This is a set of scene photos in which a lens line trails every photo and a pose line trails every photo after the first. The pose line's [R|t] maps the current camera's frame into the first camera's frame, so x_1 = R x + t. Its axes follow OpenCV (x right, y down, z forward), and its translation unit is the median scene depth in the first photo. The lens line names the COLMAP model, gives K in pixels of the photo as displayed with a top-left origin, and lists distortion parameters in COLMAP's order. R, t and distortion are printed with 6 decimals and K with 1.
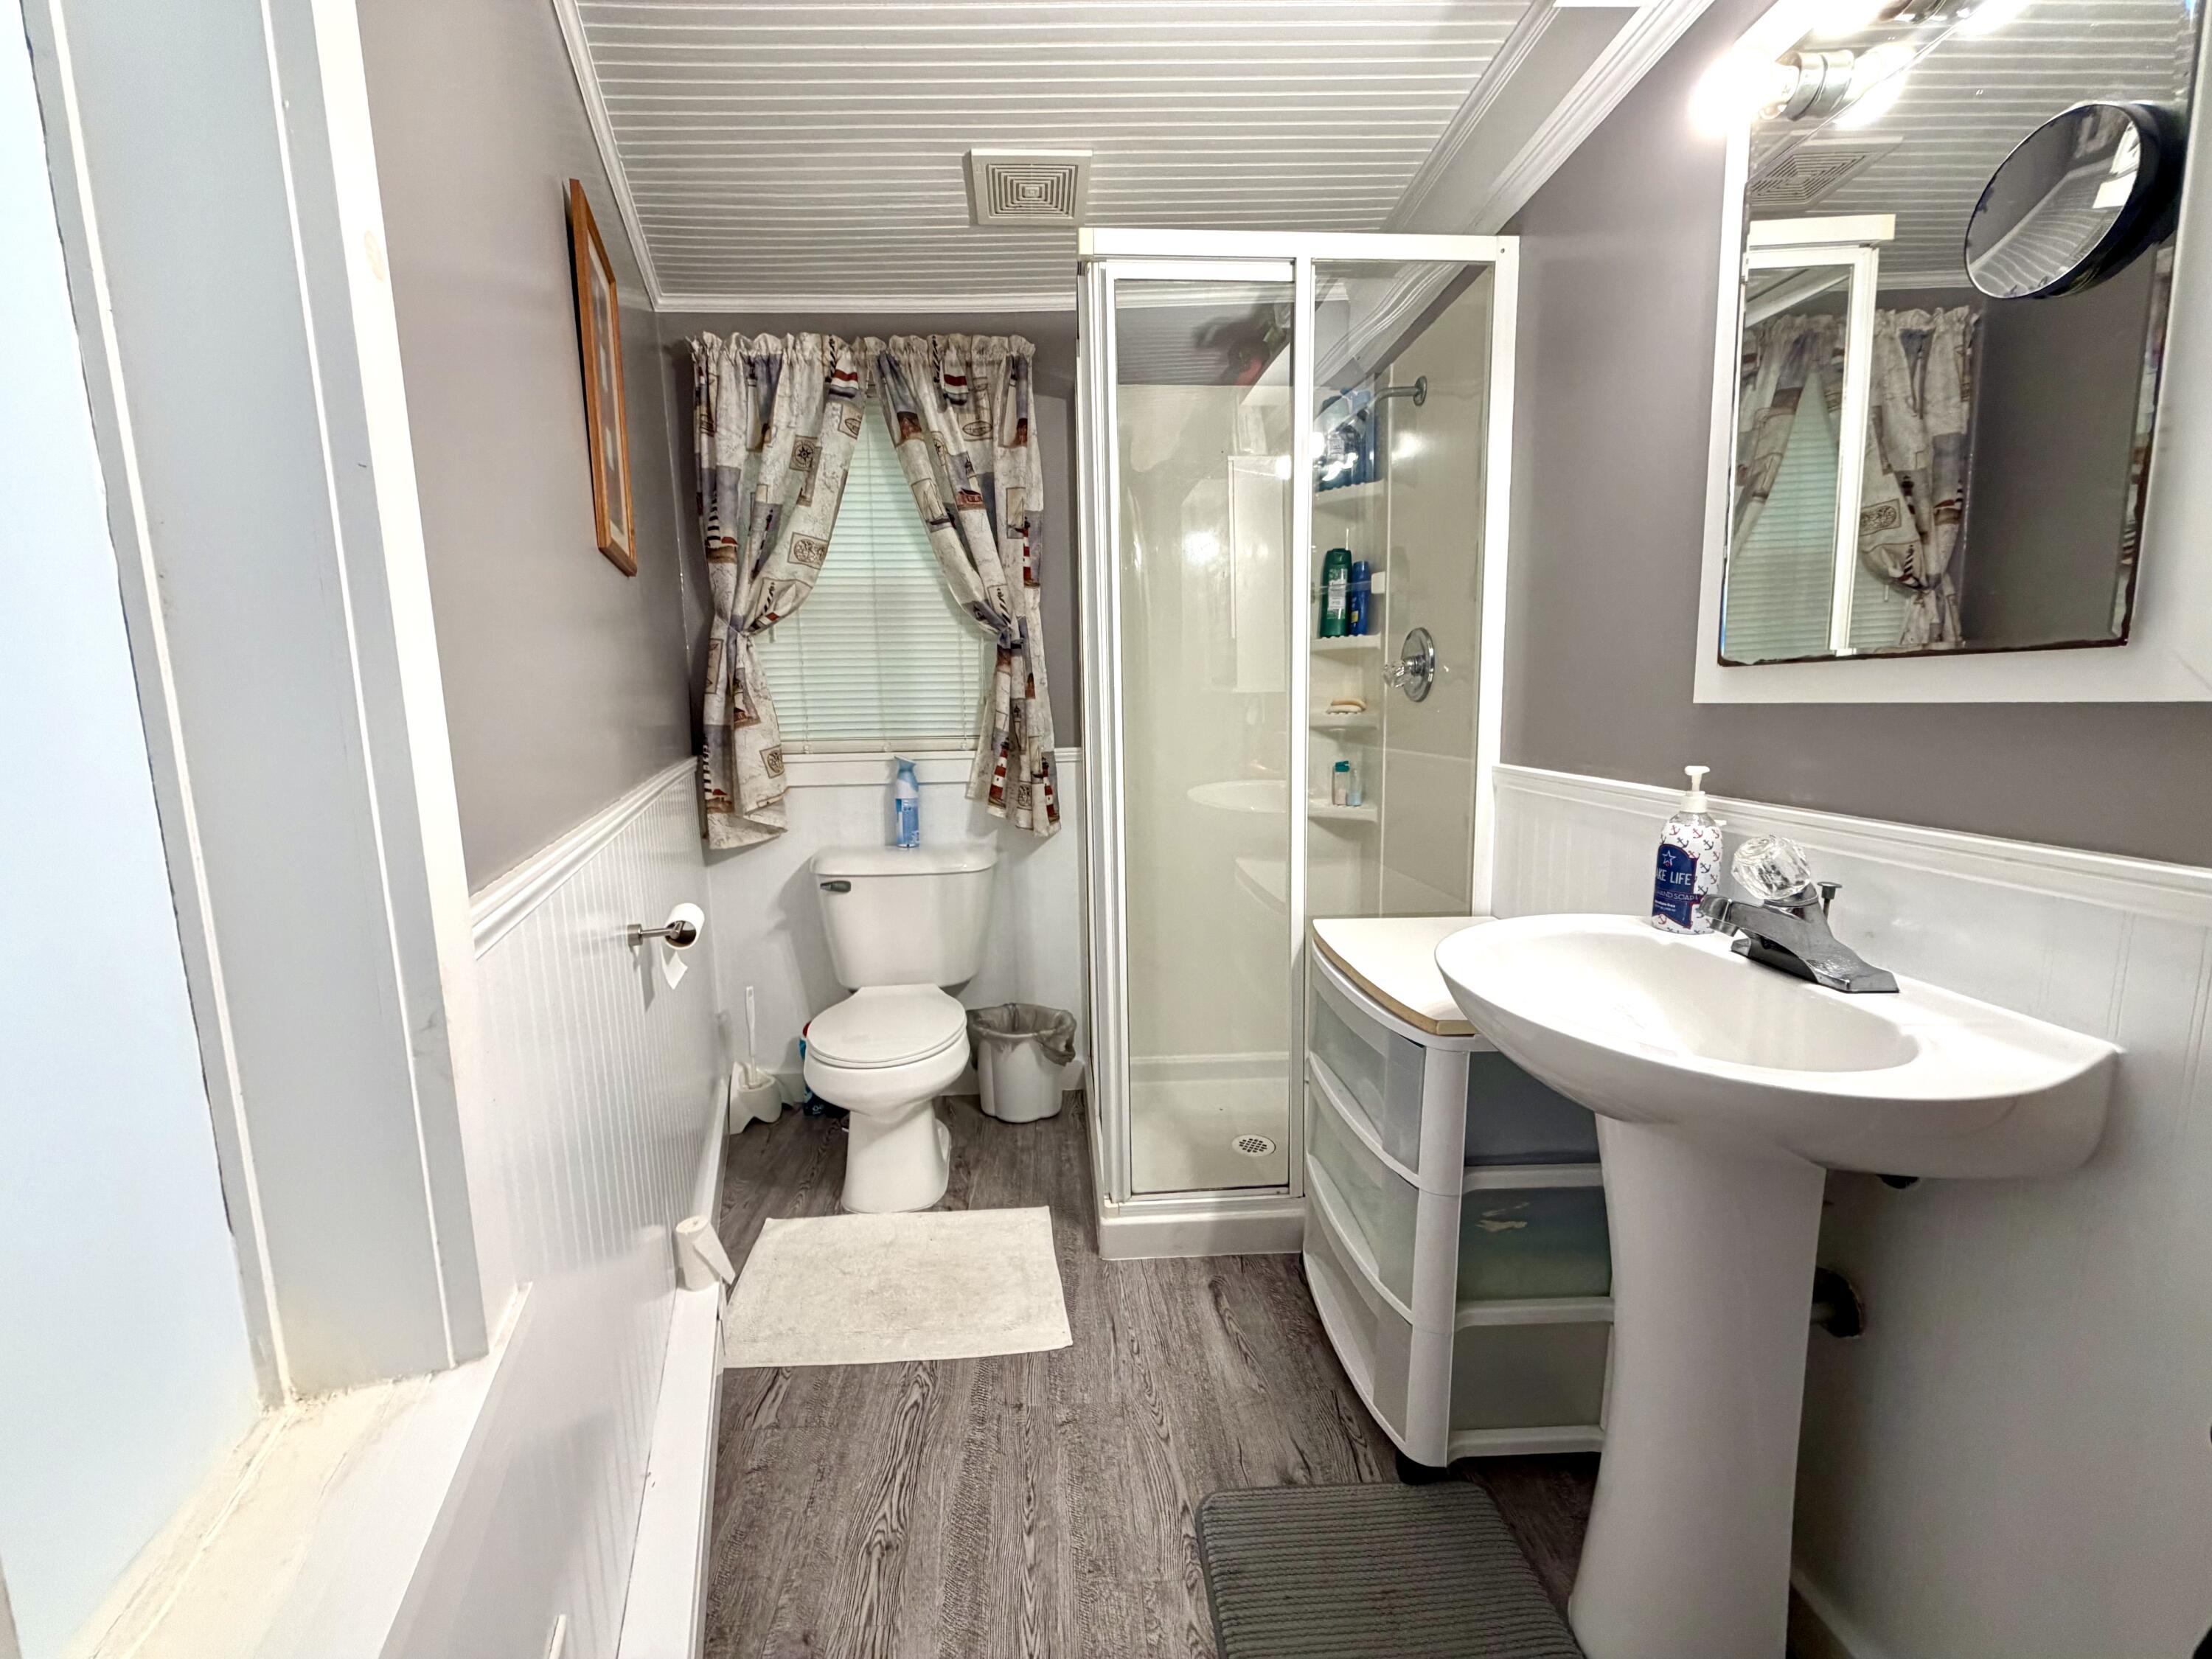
lens RADIAL K [[880.4, 0, 1099.9], [0, 880.4, 828.3], [0, 0, 1]] dist [0.001022, -0.000058]
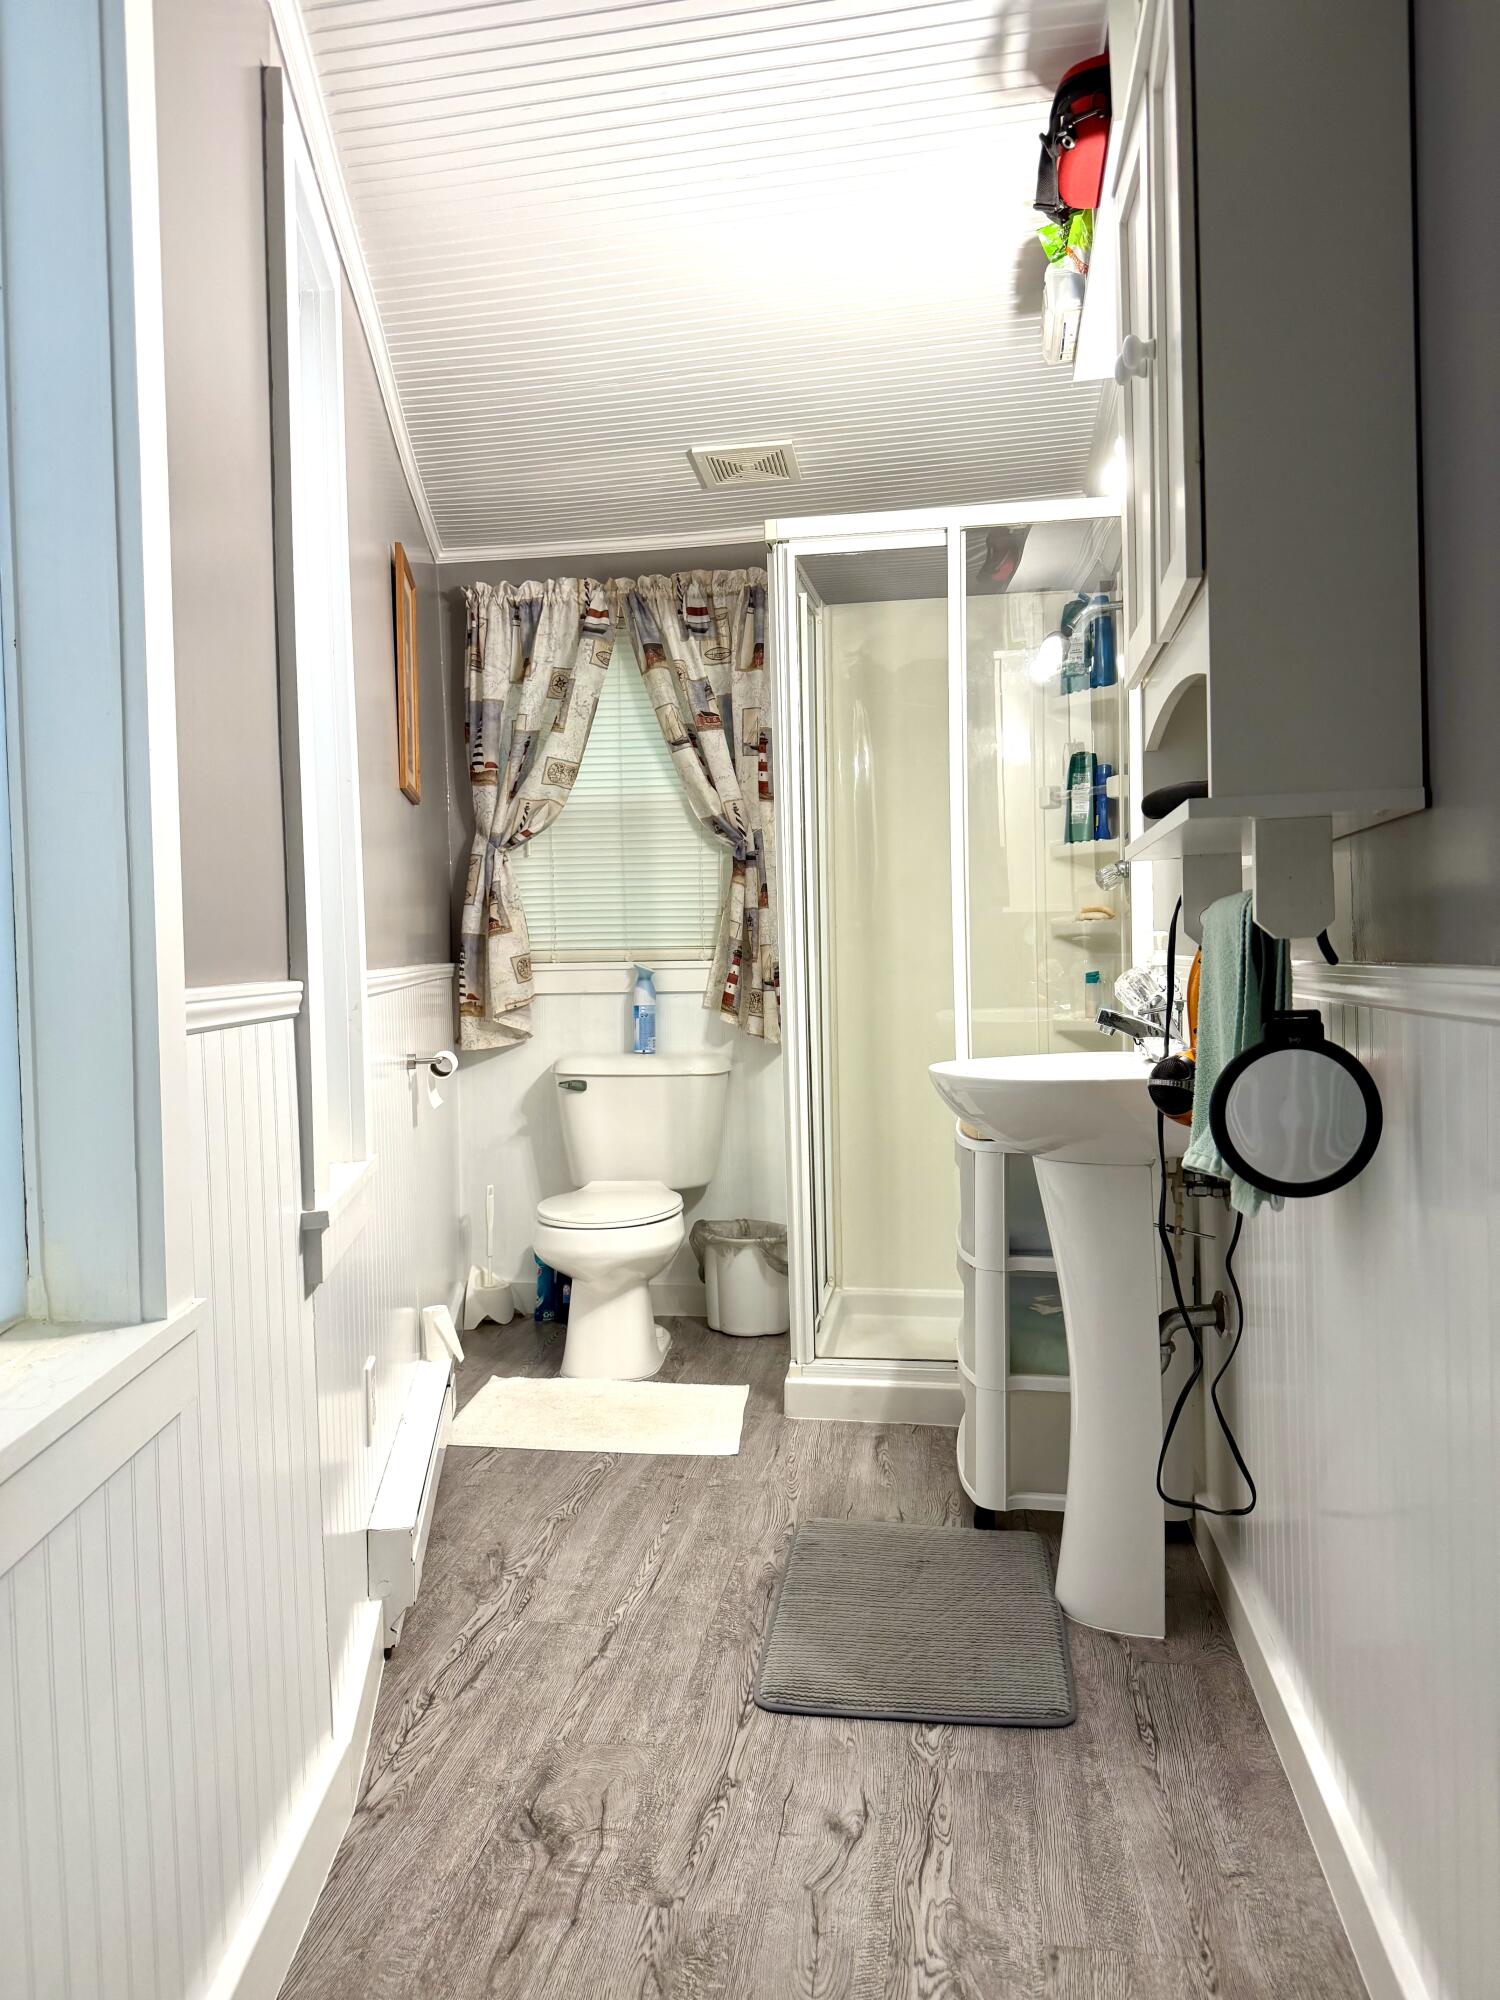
lens RADIAL K [[1388.3, 0, 748.4], [0, 1388.3, 1006.2], [0, 0, 1]] dist [0.128364, -0.001075]
pose [[0.977966, 0.006624, -0.208660, 0.250732], [-0.028213, 0.994521, -0.100662, 0.133510], [0.206850, 0.104331, 0.972794, -0.580884]]
